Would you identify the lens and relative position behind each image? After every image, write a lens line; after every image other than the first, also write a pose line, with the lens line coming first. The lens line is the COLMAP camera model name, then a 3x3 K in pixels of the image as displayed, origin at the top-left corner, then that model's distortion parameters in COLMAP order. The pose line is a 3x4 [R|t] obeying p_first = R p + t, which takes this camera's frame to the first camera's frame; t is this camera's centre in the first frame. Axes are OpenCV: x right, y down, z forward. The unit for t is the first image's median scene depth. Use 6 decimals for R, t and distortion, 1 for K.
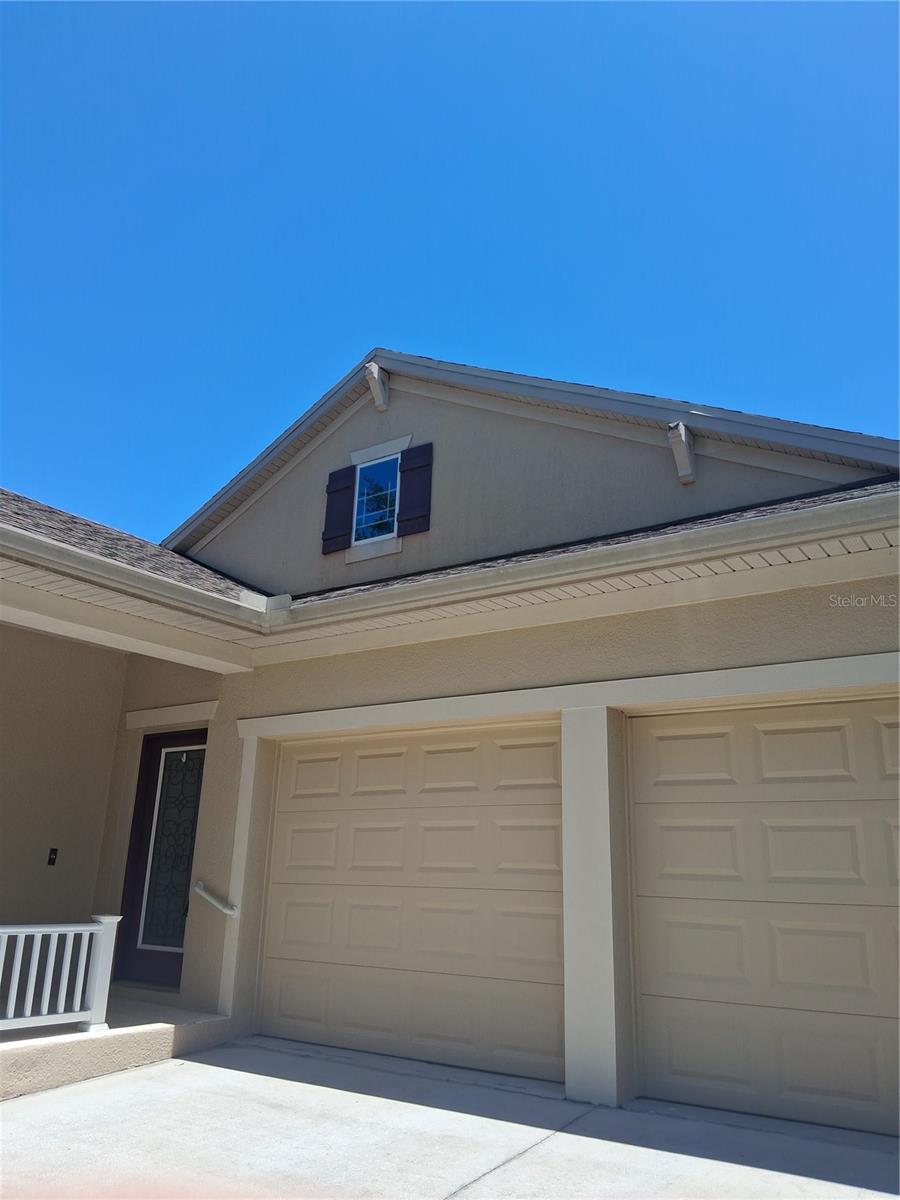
lens RADIAL K [[900.9, 0, 449.4], [0, 900.9, 590.3], [0, 0, 1]] dist [0.033829, -0.029906]
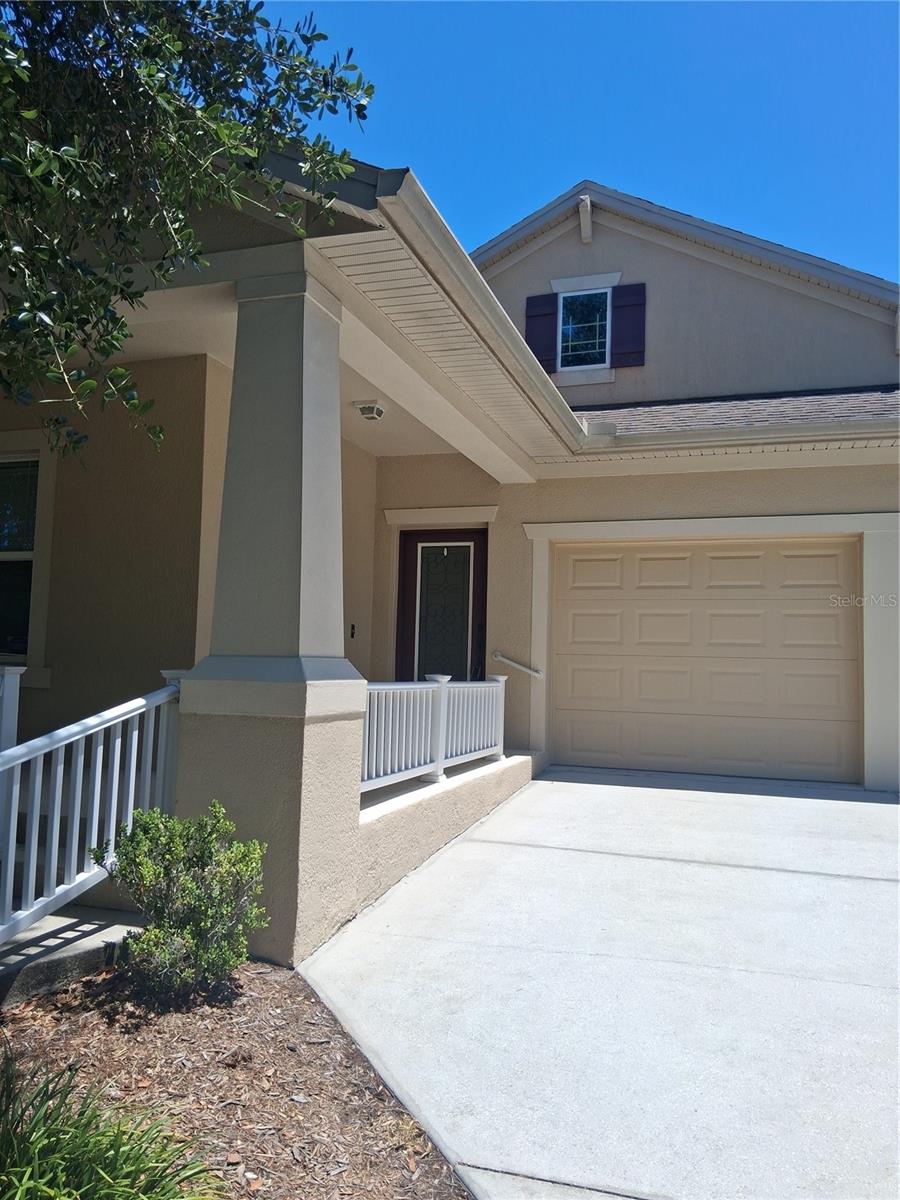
lens RADIAL K [[900.9, 0, 453.5], [0, 900.9, 609.9], [0, 0, 1]] dist [0.033829, -0.029906]
pose [[0.965628, 0.021512, 0.259037, -0.565157], [-0.083821, 0.969101, 0.231984, -0.011780], [-0.246042, -0.245723, 0.937594, -0.103593]]
